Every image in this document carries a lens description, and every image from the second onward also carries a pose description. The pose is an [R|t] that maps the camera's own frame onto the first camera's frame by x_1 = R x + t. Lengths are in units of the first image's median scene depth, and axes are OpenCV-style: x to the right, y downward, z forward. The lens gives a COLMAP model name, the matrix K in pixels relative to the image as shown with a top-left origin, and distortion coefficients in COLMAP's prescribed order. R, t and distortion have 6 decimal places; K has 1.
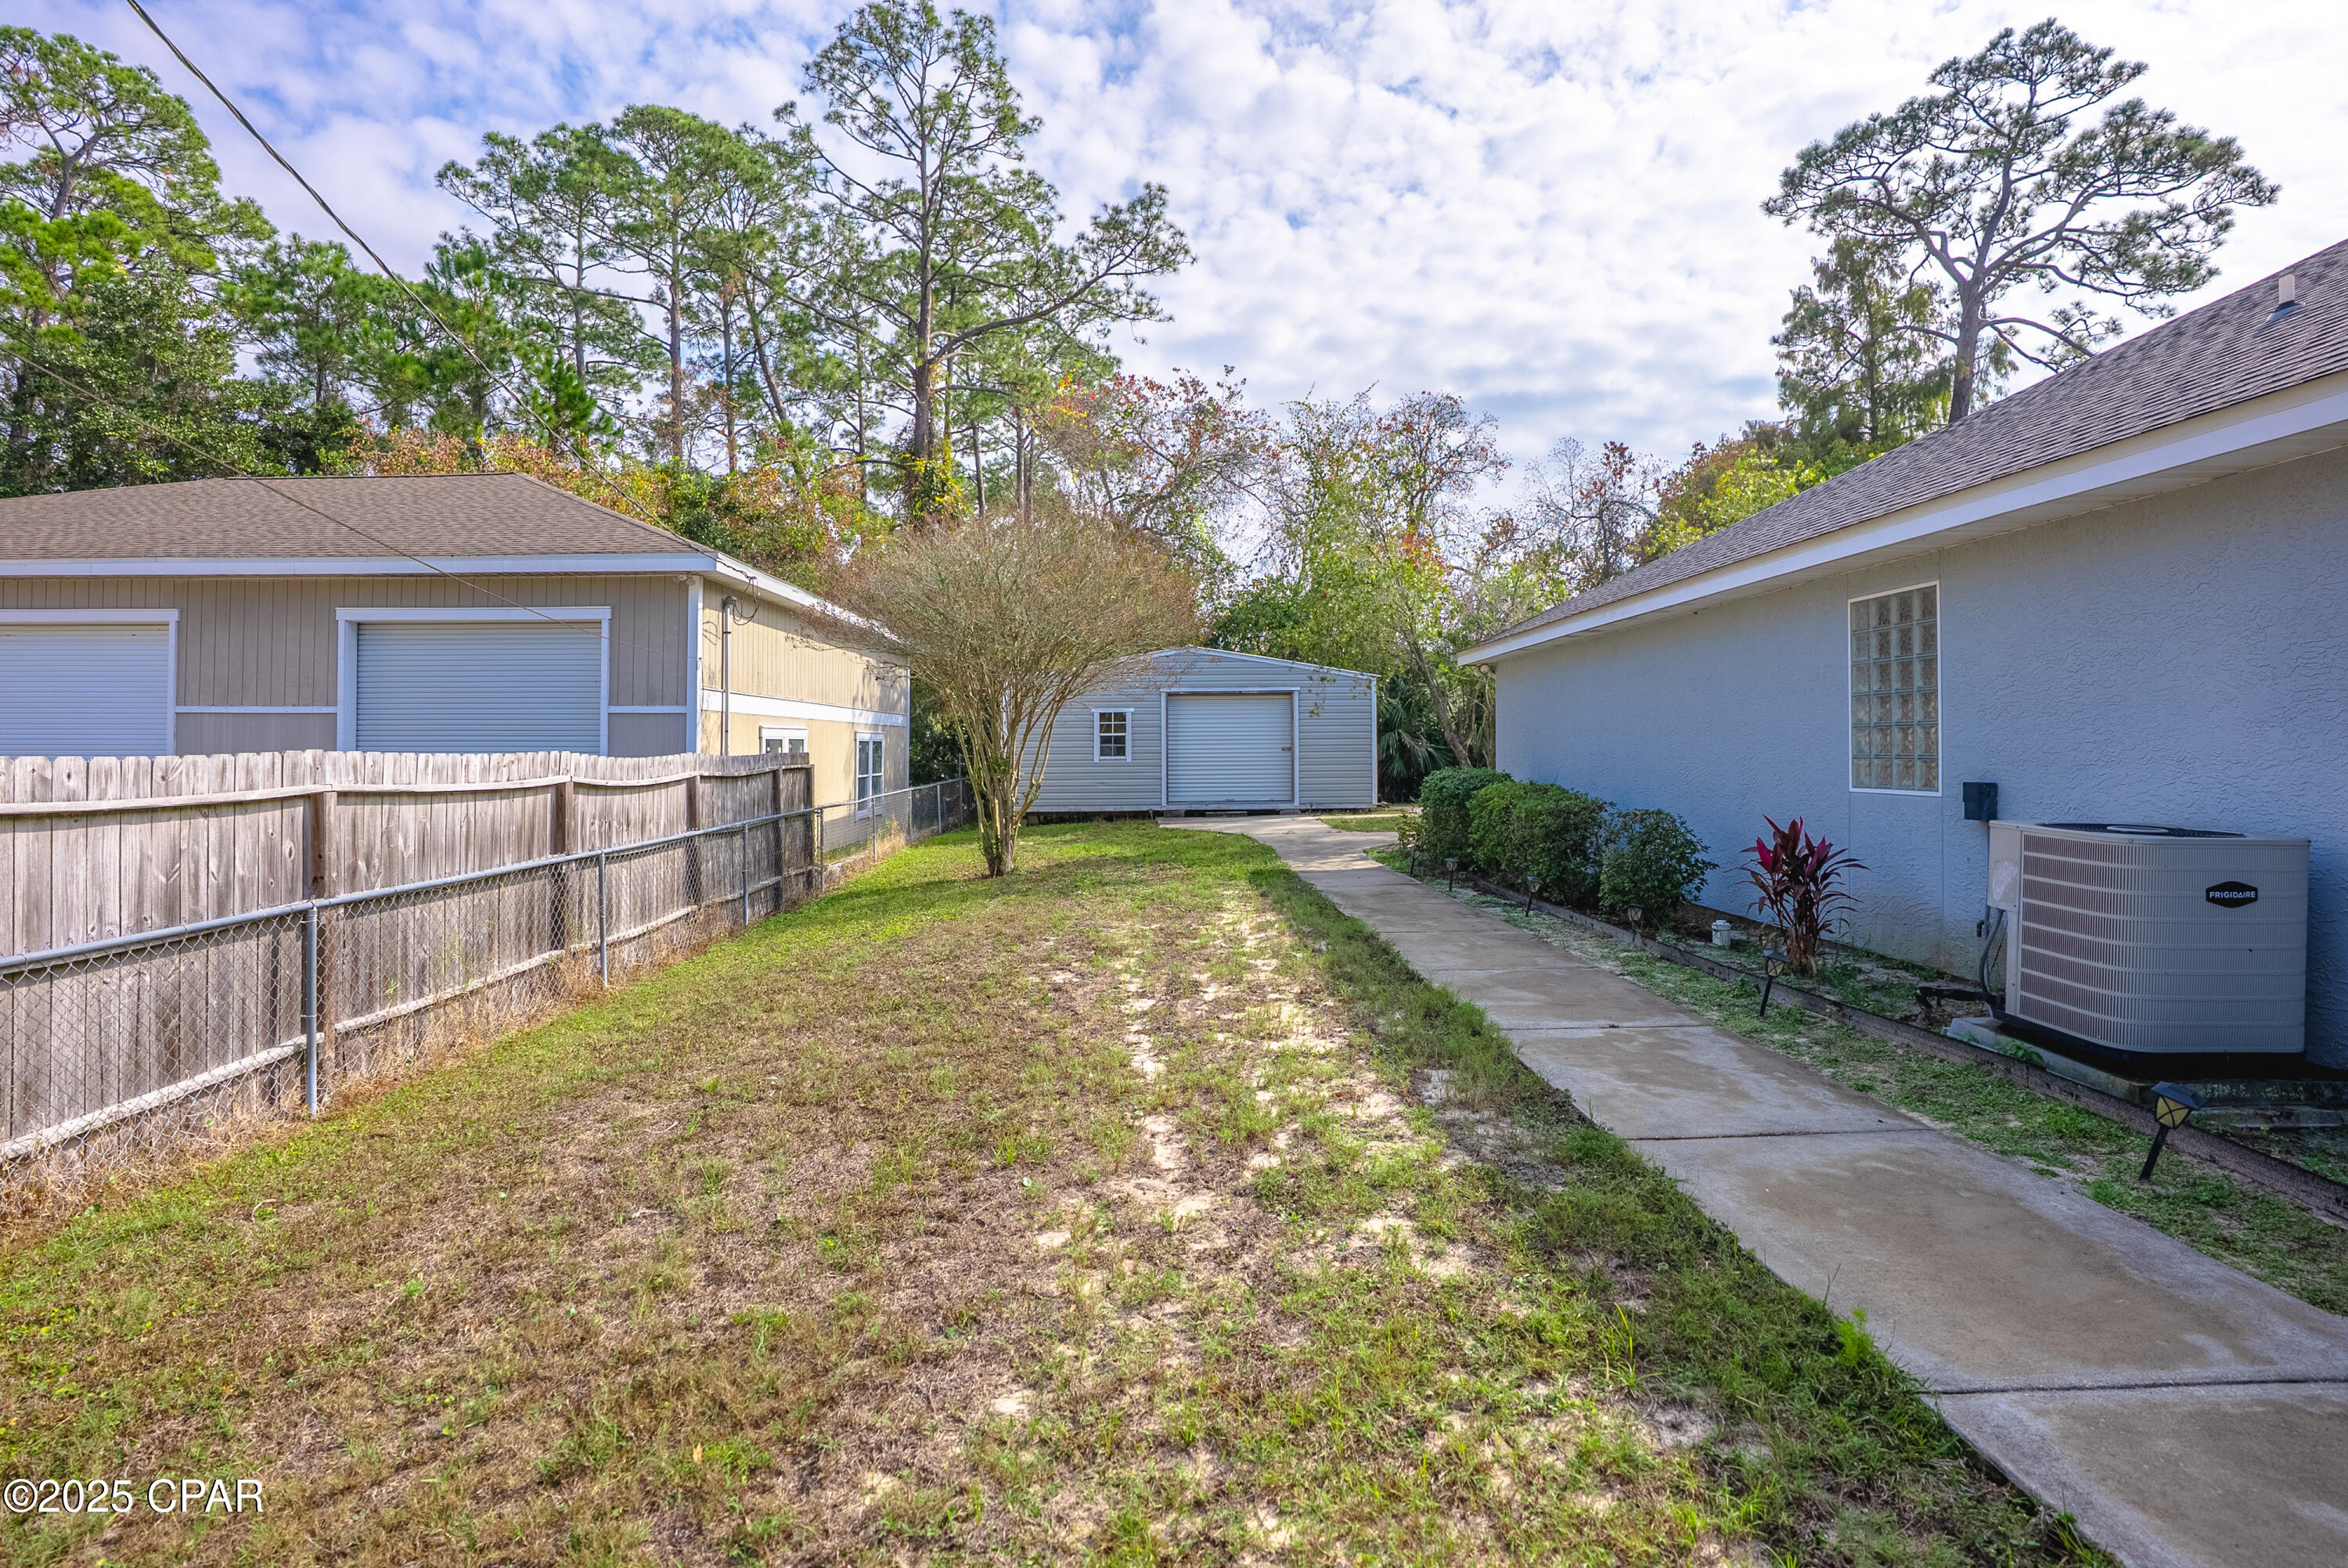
lens RADIAL K [[1092.6, 0, 1159.9], [0, 1092.6, 726.7], [0, 0, 1]] dist [-0.051328, 0.006116]
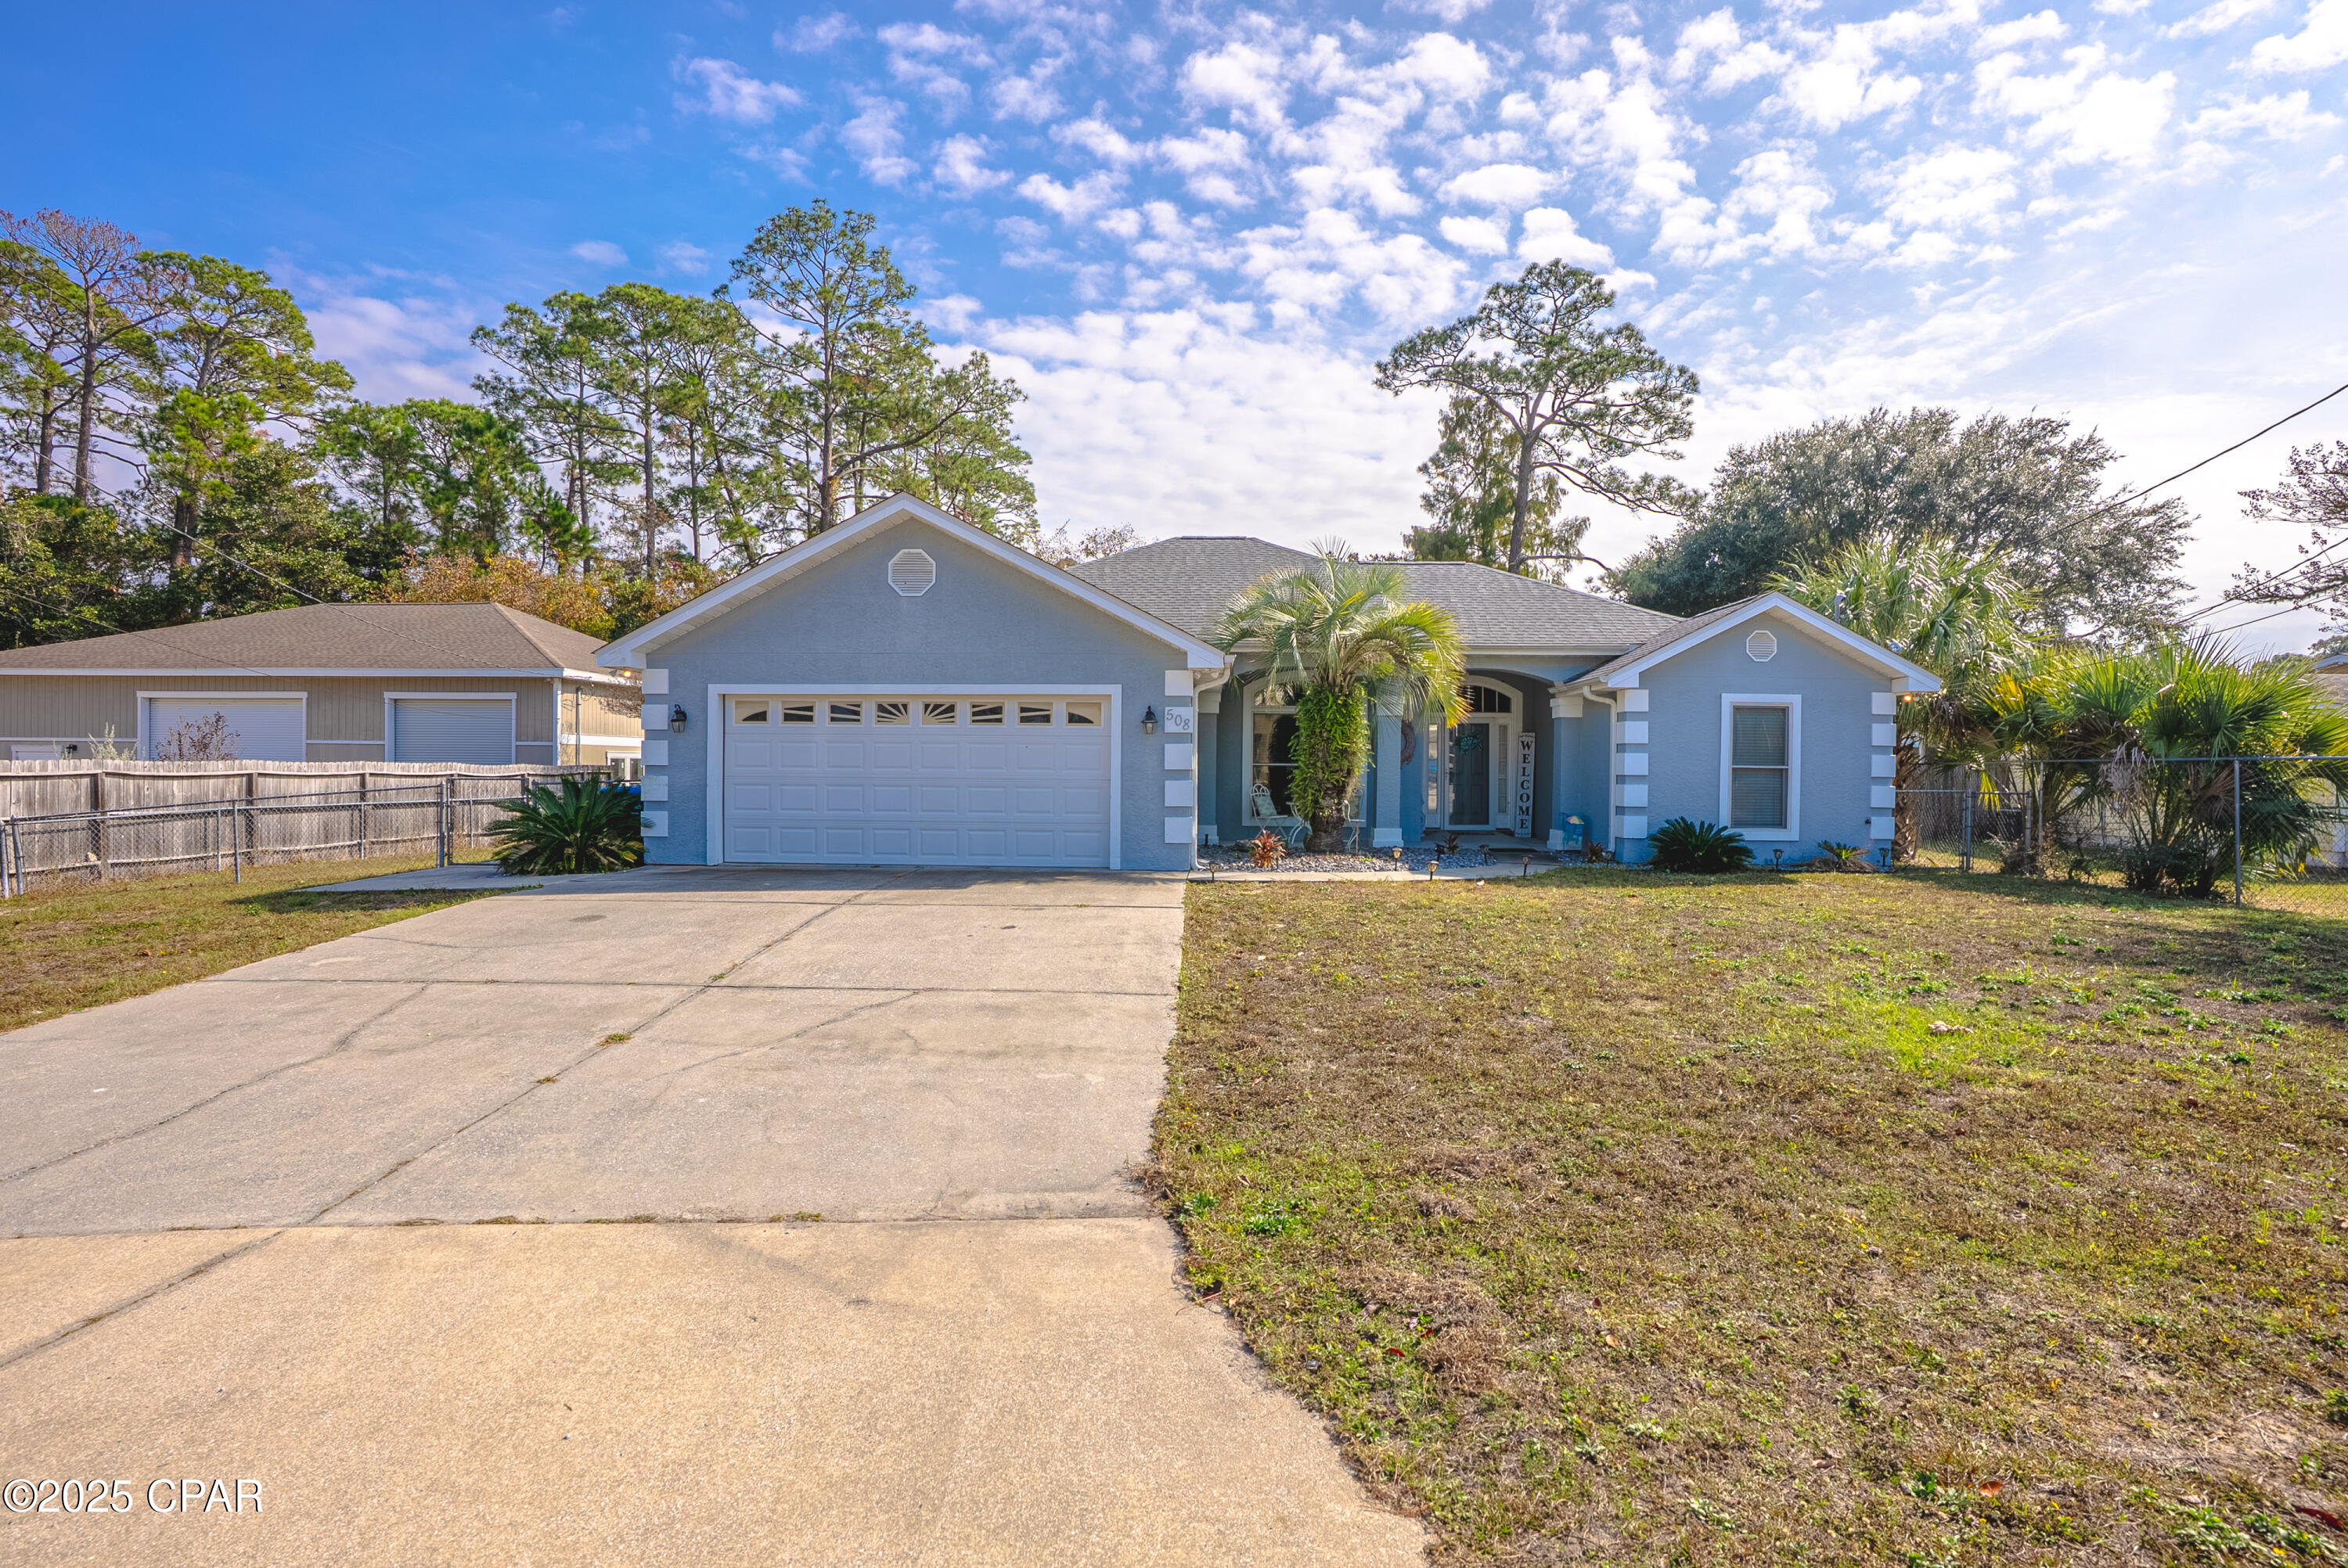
lens RADIAL K [[1092.6, 0, 1173.2], [0, 1092.6, 774.1], [0, 0, 1]] dist [-0.051328, 0.006116]
pose [[0.998950, 0.010707, -0.044554, 0.347945], [-0.009706, 0.999697, 0.022619, -0.006869], [0.044782, -0.022163, 0.998751, -0.408693]]
